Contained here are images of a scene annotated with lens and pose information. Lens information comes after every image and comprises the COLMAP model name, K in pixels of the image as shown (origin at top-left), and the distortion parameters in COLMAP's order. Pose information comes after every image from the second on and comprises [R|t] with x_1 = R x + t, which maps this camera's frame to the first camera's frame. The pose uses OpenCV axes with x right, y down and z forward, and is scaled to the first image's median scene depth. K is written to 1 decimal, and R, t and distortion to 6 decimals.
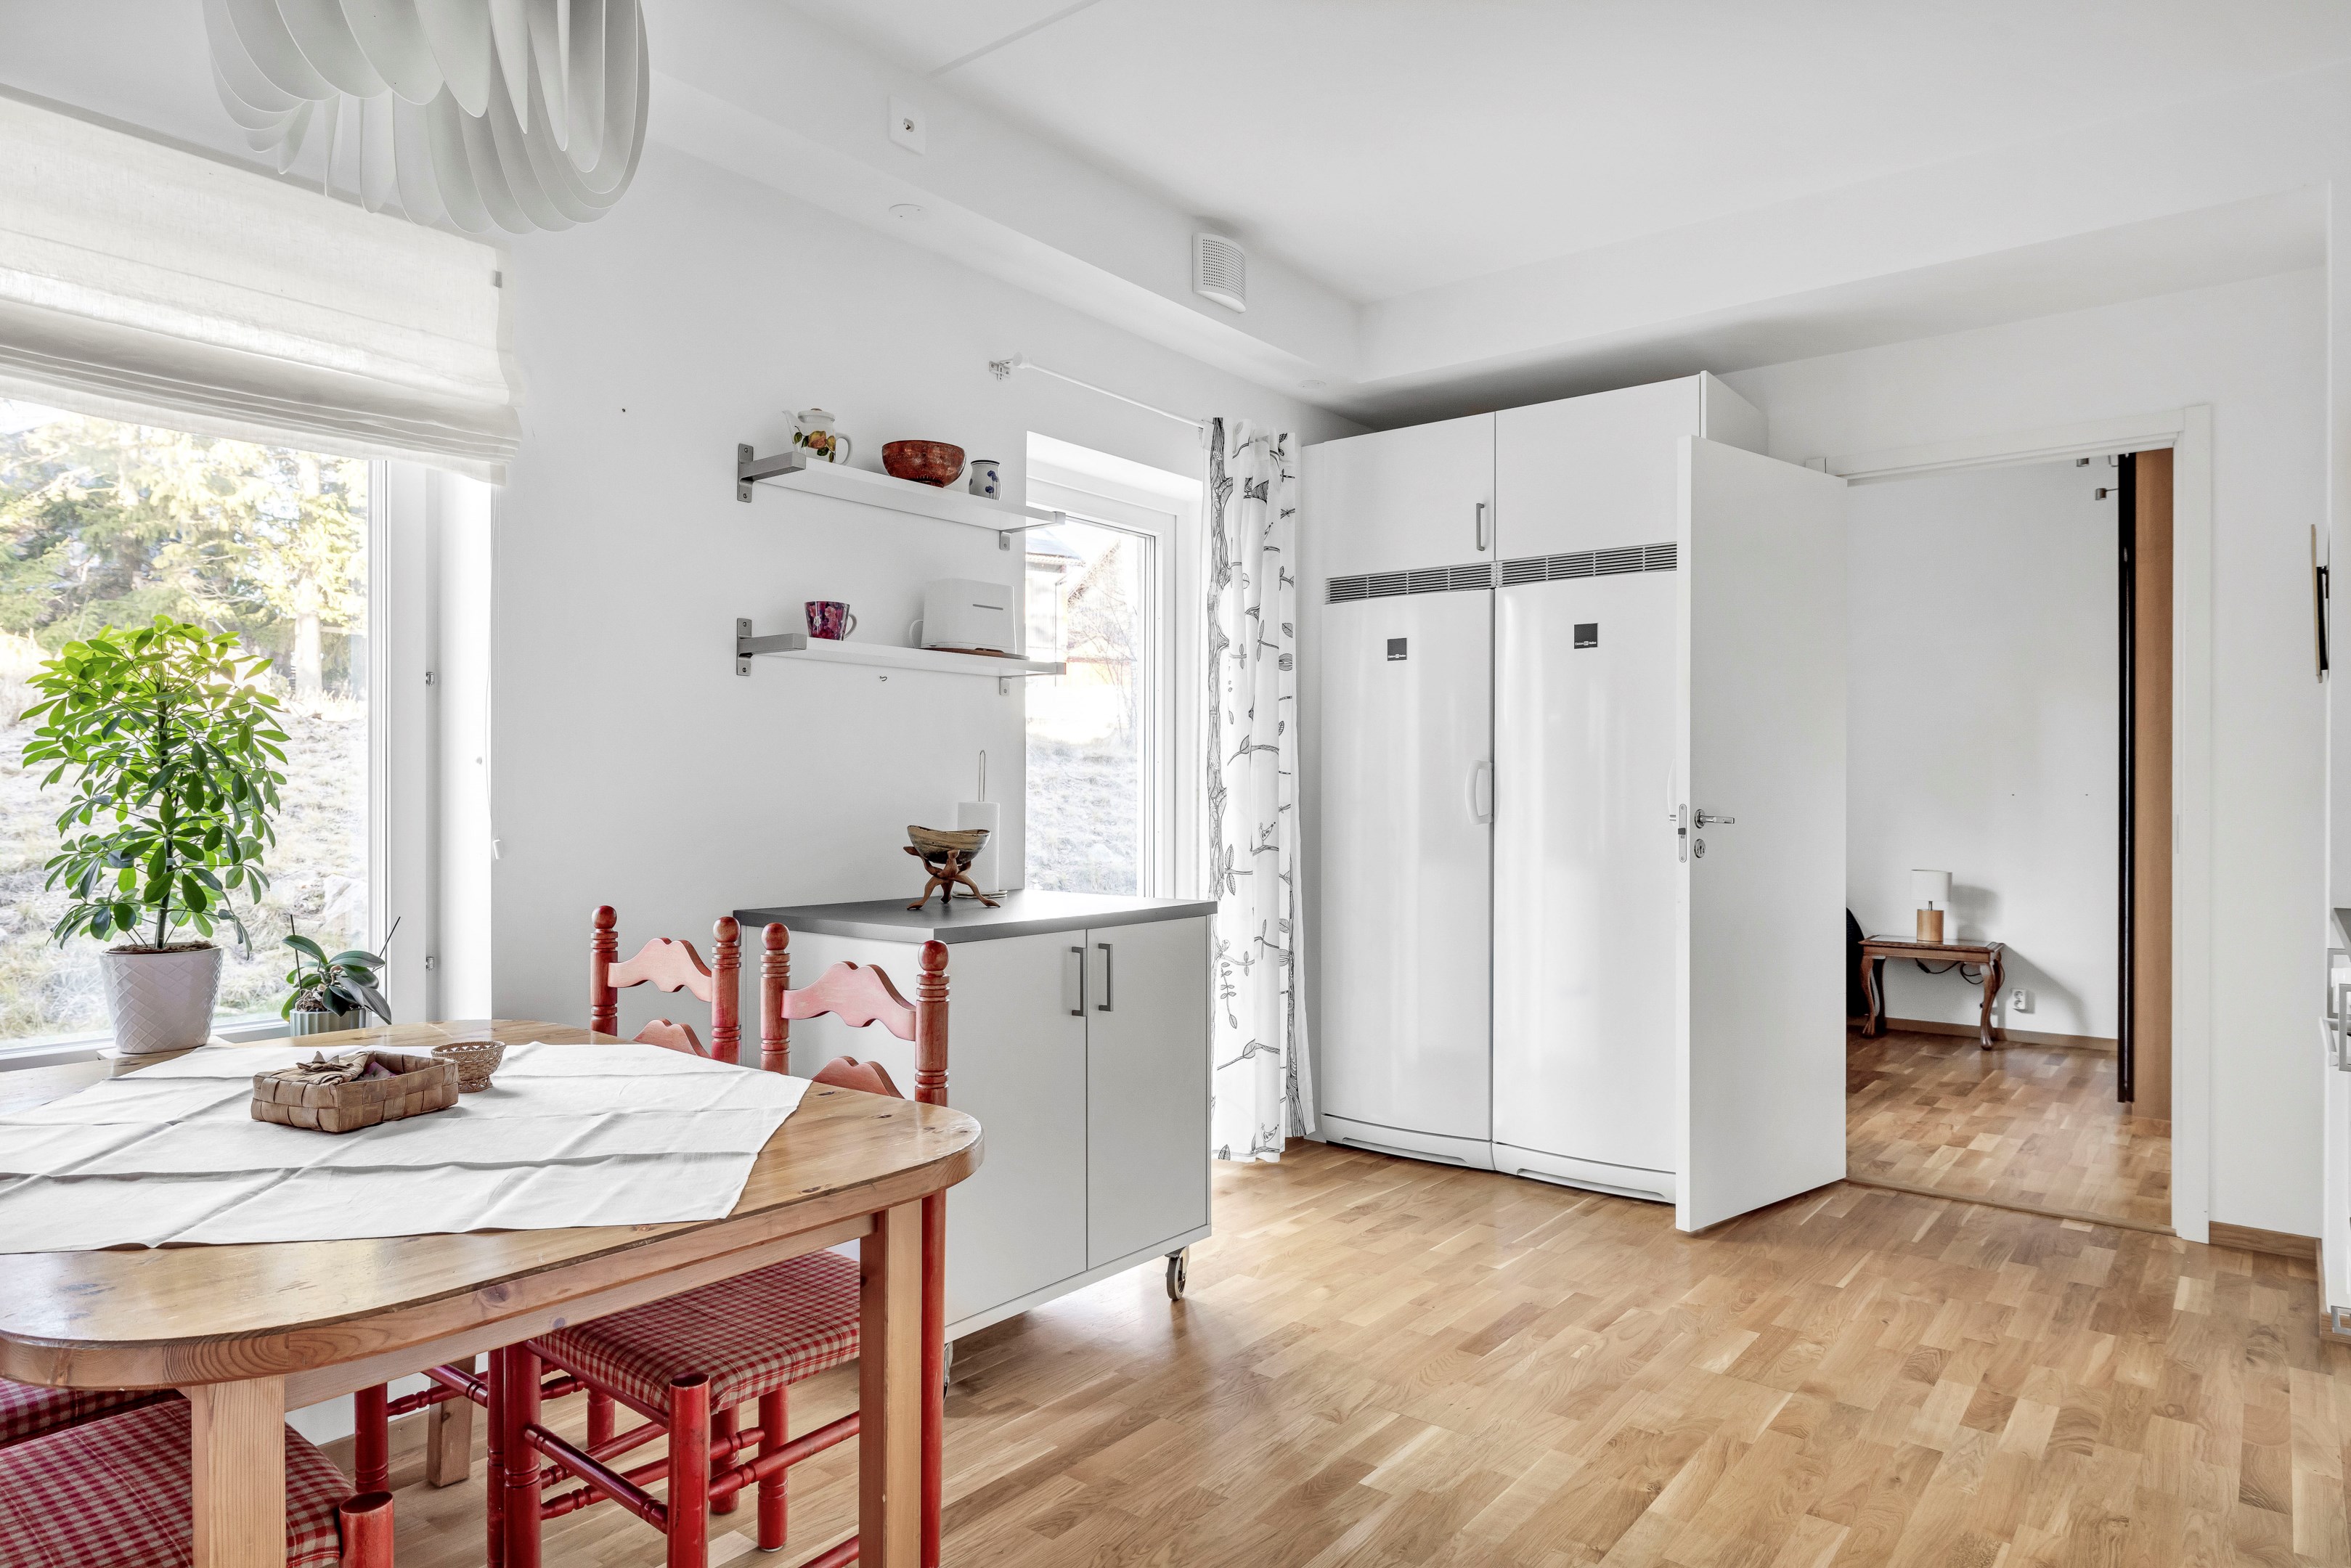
lens RADIAL K [[1400.6, 0, 1161.6], [0, 1400.6, 797.7], [0, 0, 1]] dist [-0.004350, 0.004618]
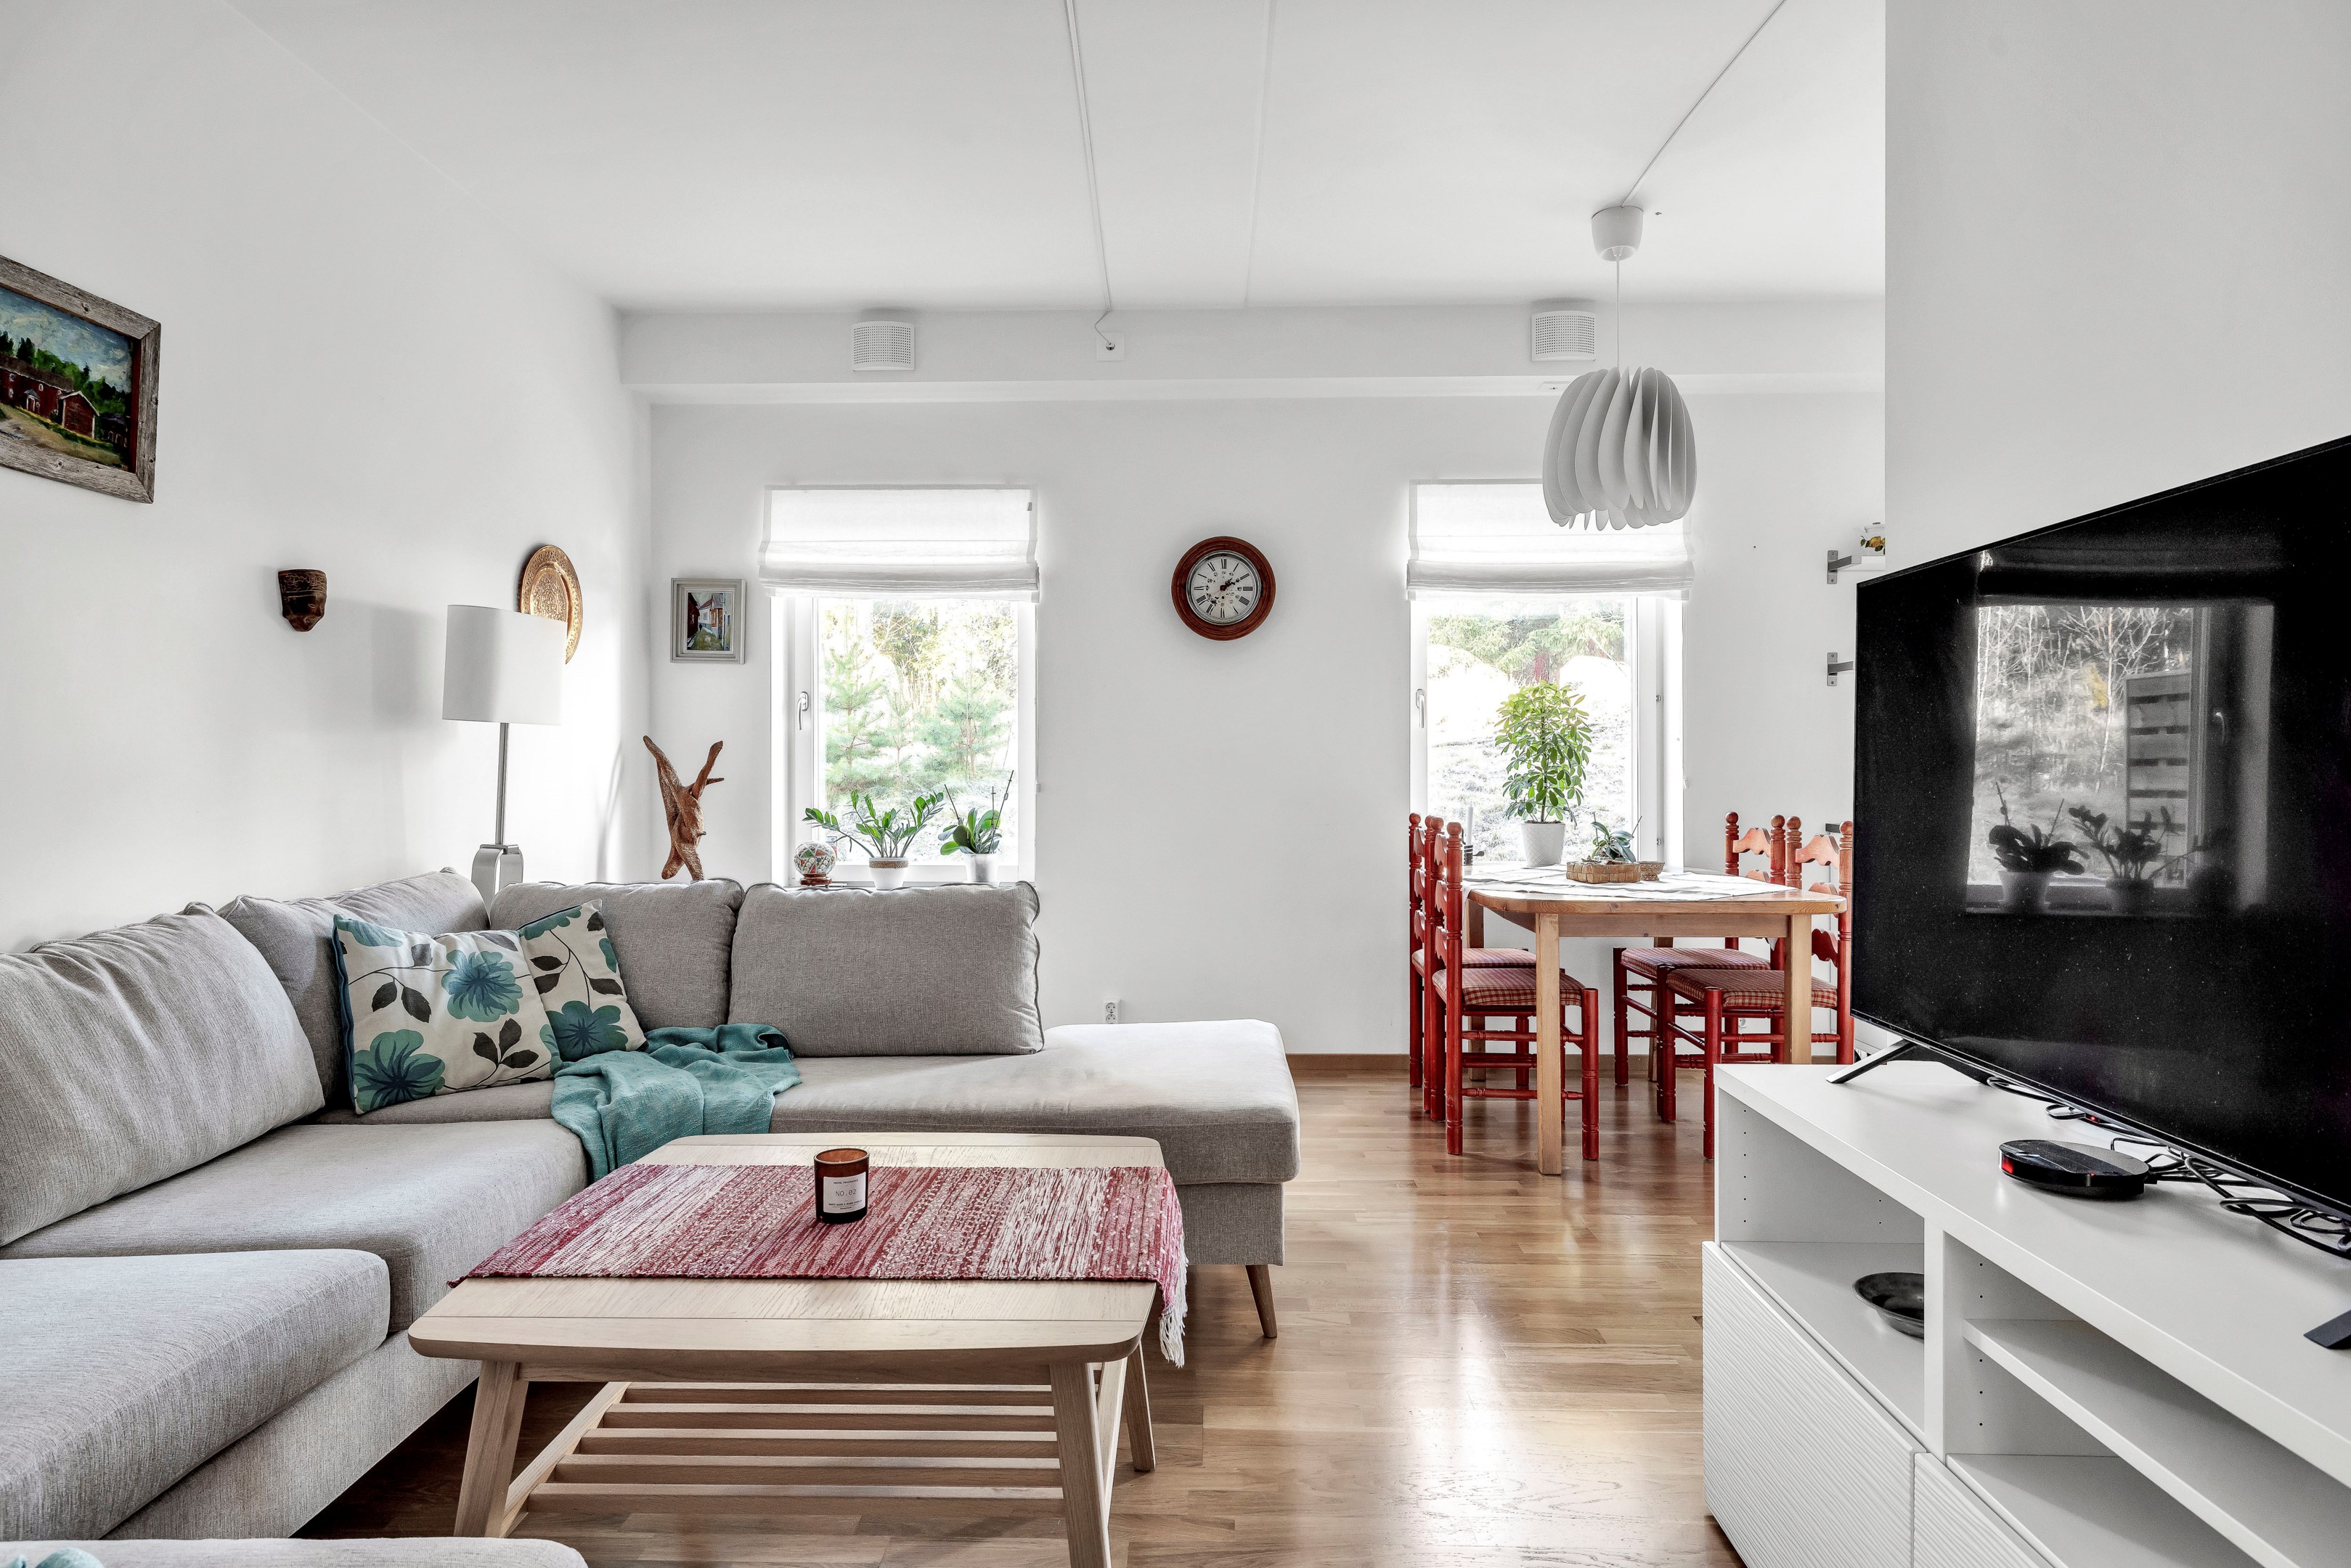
lens RADIAL K [[1400.6, 0, 1157.6], [0, 1400.6, 748.7], [0, 0, 1]] dist [-0.004350, 0.004618]
pose [[0.607409, -0.017432, -0.794198, 0.516962], [0.000888, 0.999773, -0.021265, 0.023176], [0.794389, 0.012211, 0.607287, -0.640004]]
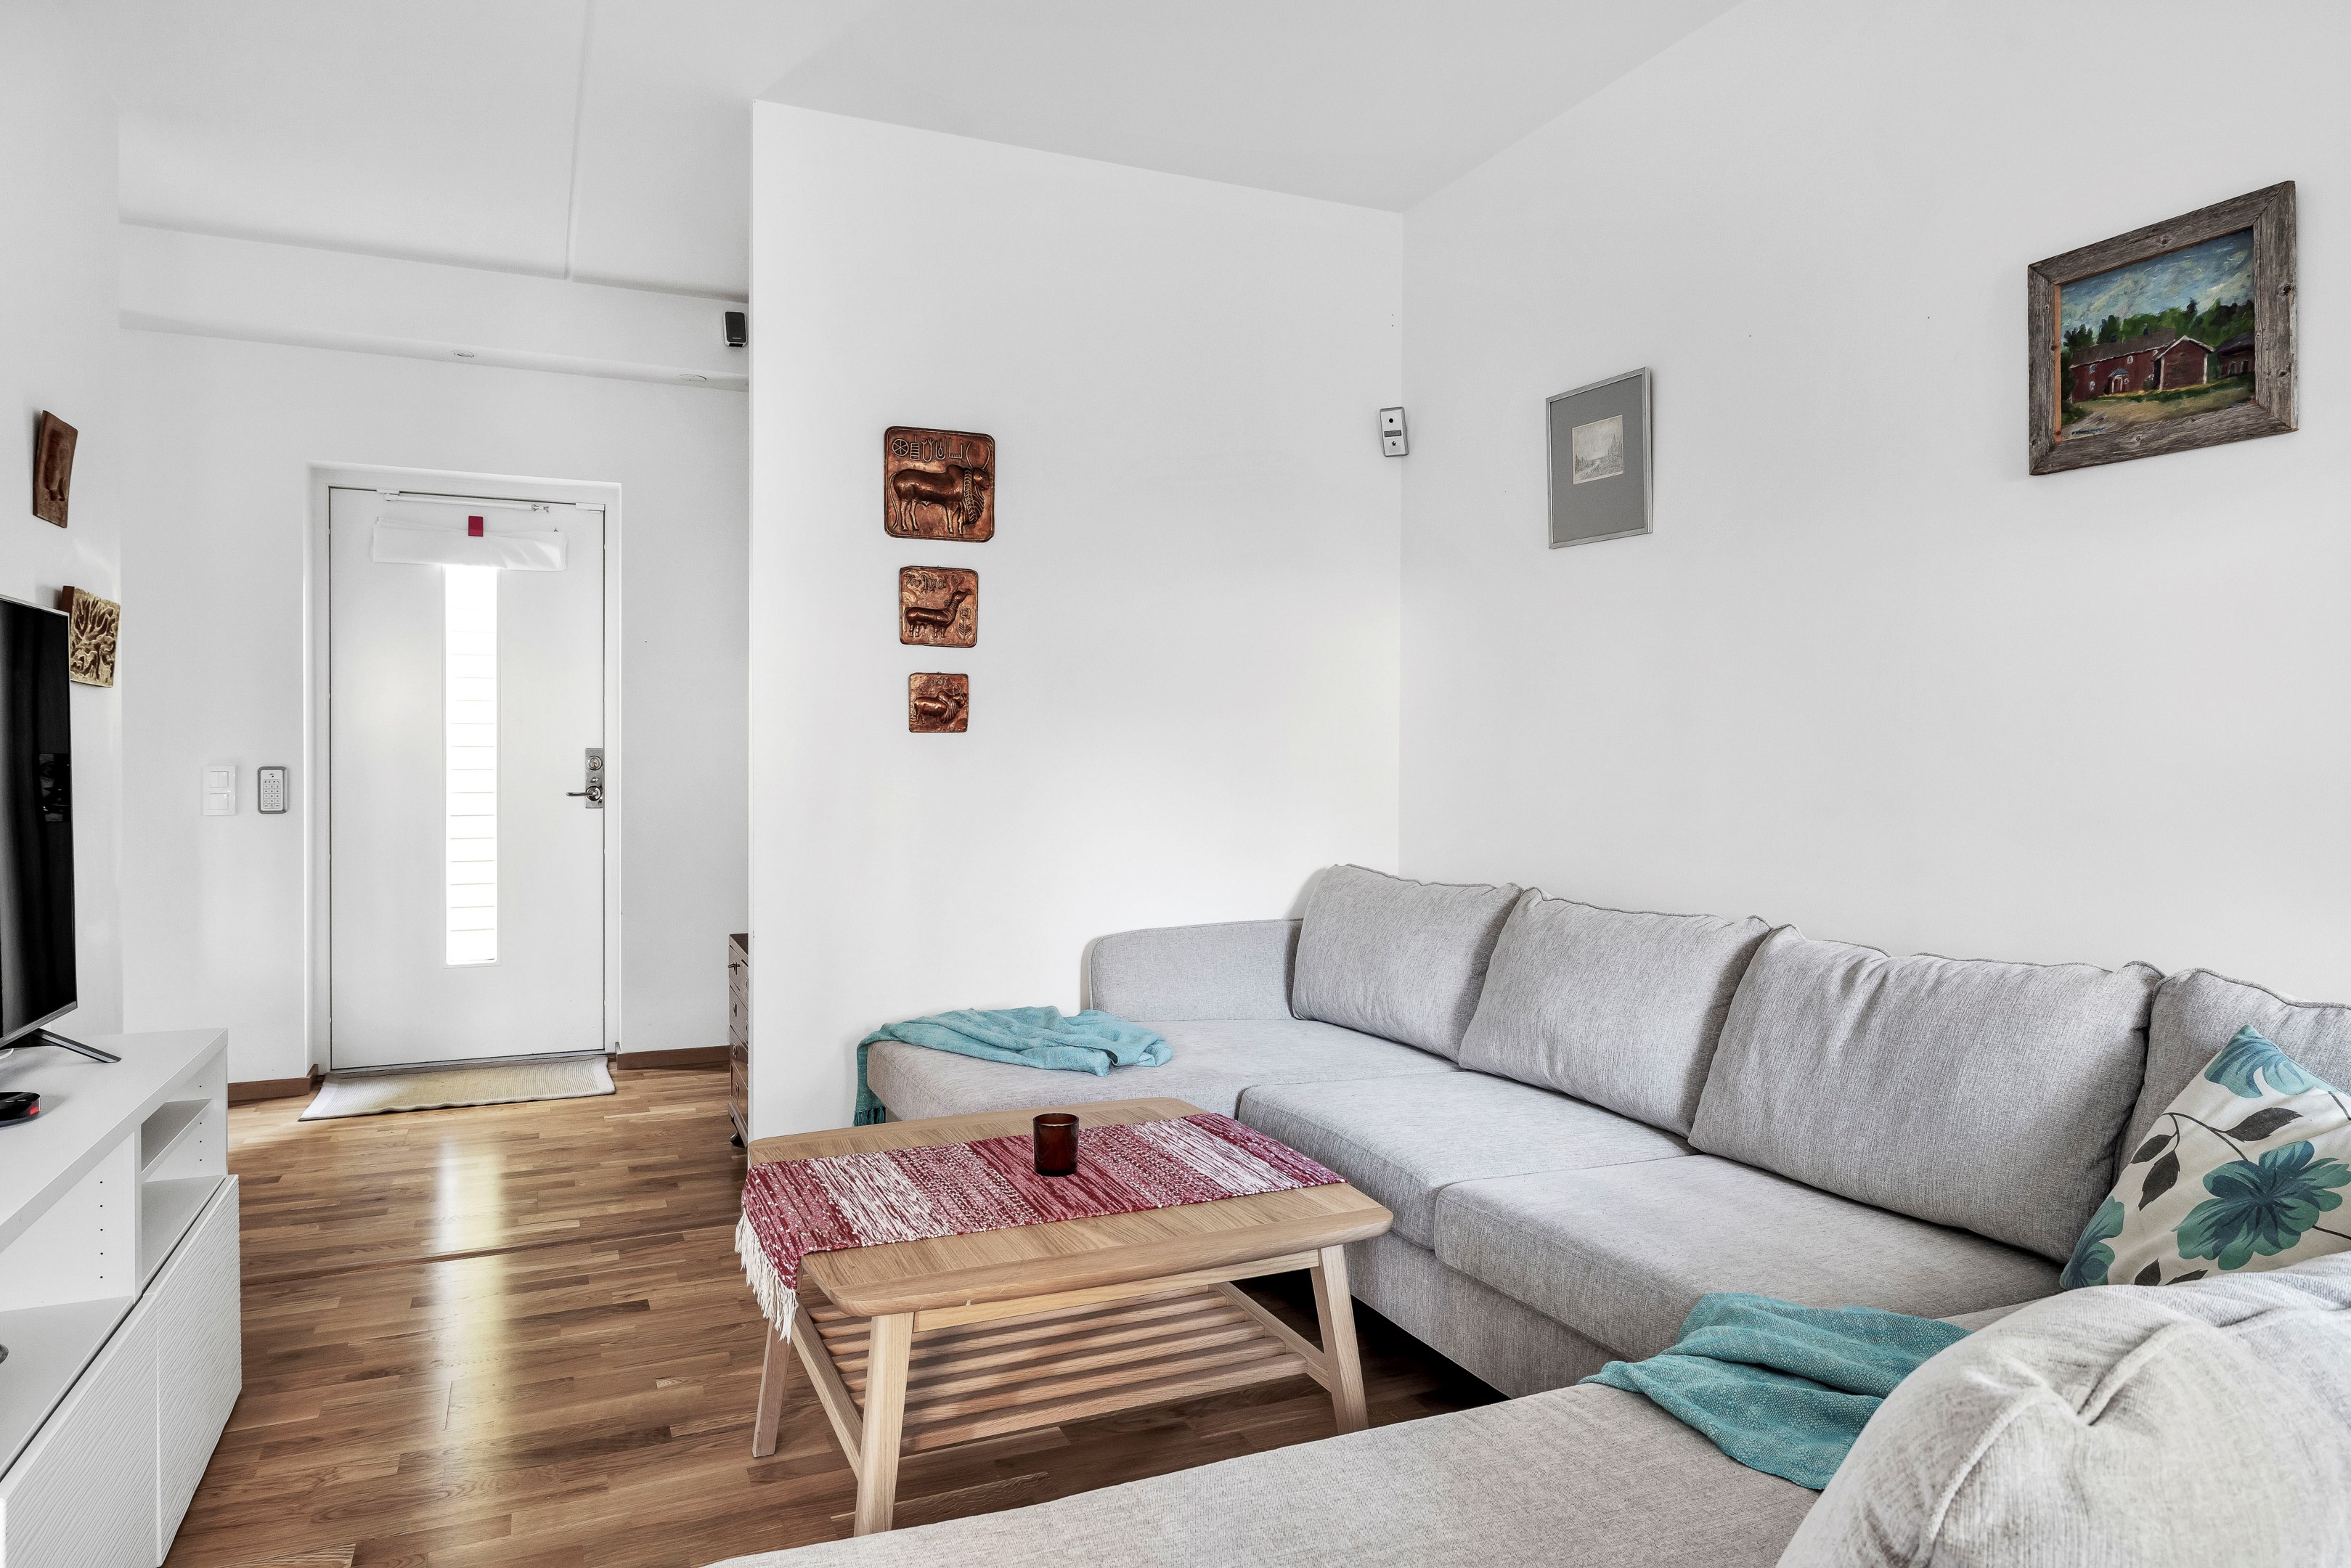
lens RADIAL K [[1403.0, 0, 1164.5], [0, 1403.0, 787.5], [0, 0, 1]] dist [-0.006699, 0.002608]
pose [[-0.893829, -0.018027, 0.448046, -0.386412], [-0.006039, 0.999585, 0.028171, -0.000097], [-0.448368, 0.022474, -0.893567, 0.199634]]
